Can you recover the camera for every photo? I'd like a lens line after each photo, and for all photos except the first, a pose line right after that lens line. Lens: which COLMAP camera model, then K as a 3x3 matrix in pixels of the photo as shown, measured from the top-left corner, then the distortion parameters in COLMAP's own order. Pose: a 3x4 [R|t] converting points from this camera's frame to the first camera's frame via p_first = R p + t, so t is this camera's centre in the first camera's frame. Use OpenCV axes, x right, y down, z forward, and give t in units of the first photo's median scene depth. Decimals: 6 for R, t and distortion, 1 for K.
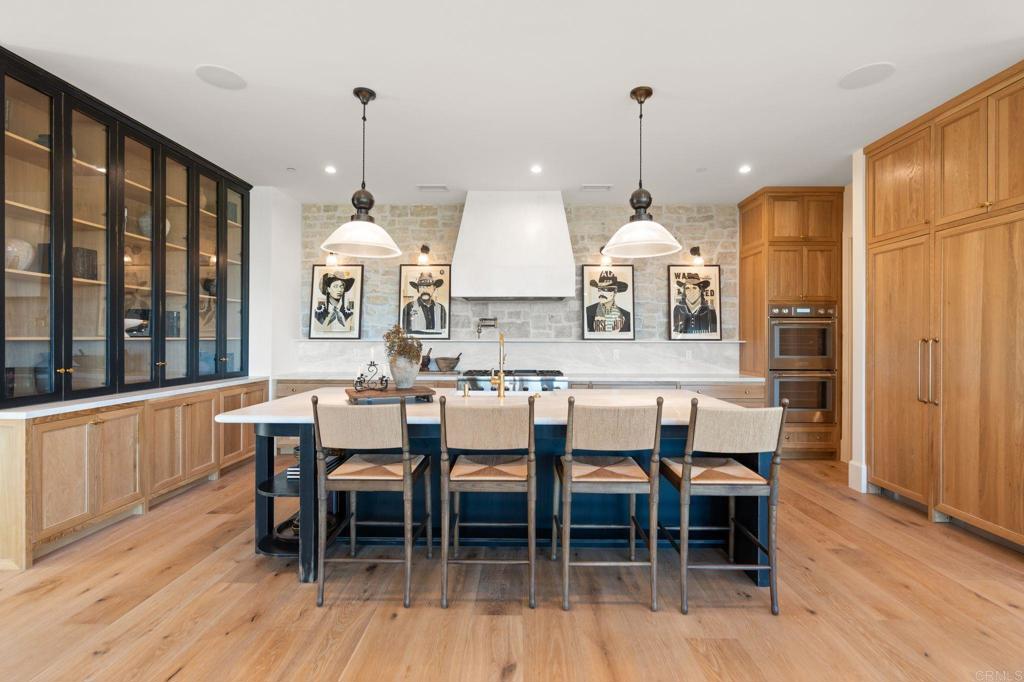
lens RADIAL K [[463.5, 0, 515.4], [0, 463.5, 339.1], [0, 0, 1]] dist [-0.007353, 0.003387]
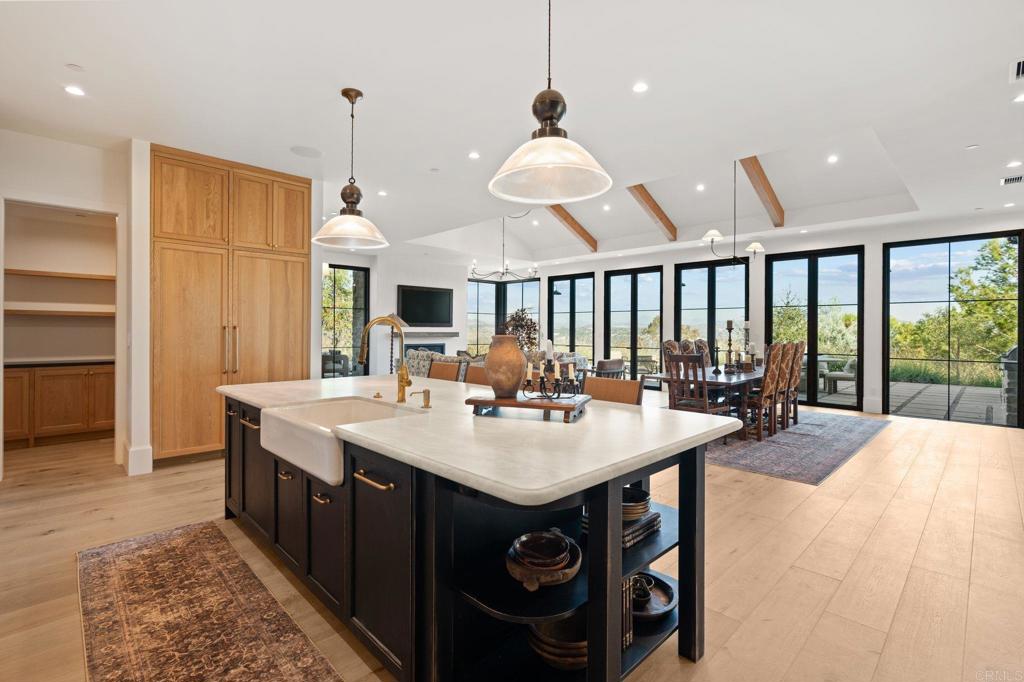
lens RADIAL K [[463.5, 0, 512.9], [0, 463.5, 332.7], [0, 0, 1]] dist [-0.007353, 0.003387]
pose [[-0.707652, -0.008915, 0.706505, -0.402491], [-0.006554, 0.999960, 0.006053, 0.003325], [-0.706530, -0.000347, -0.707683, 0.821109]]
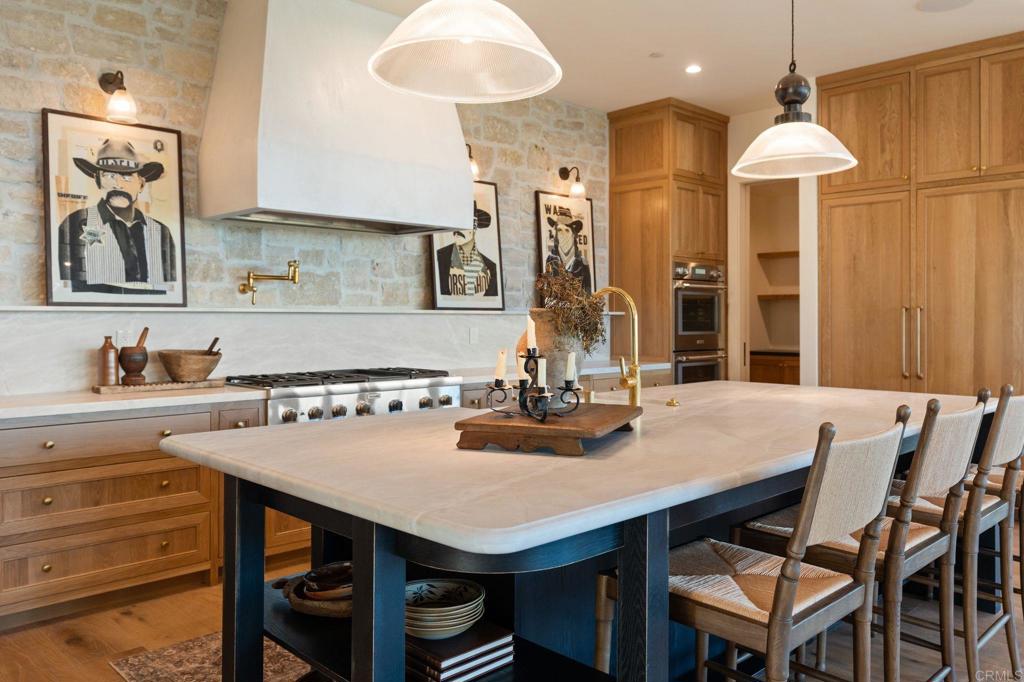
lens RADIAL K [[785.6, 0, 525.4], [0, 785.6, 312.9], [0, 0, 1]] dist [0.012228, 0.001203]
pose [[0.701695, 0.001965, 0.712475, -0.437670], [0.002027, 0.999987, -0.004754, 0.010277], [-0.712474, 0.004781, 0.701682, 0.270926]]
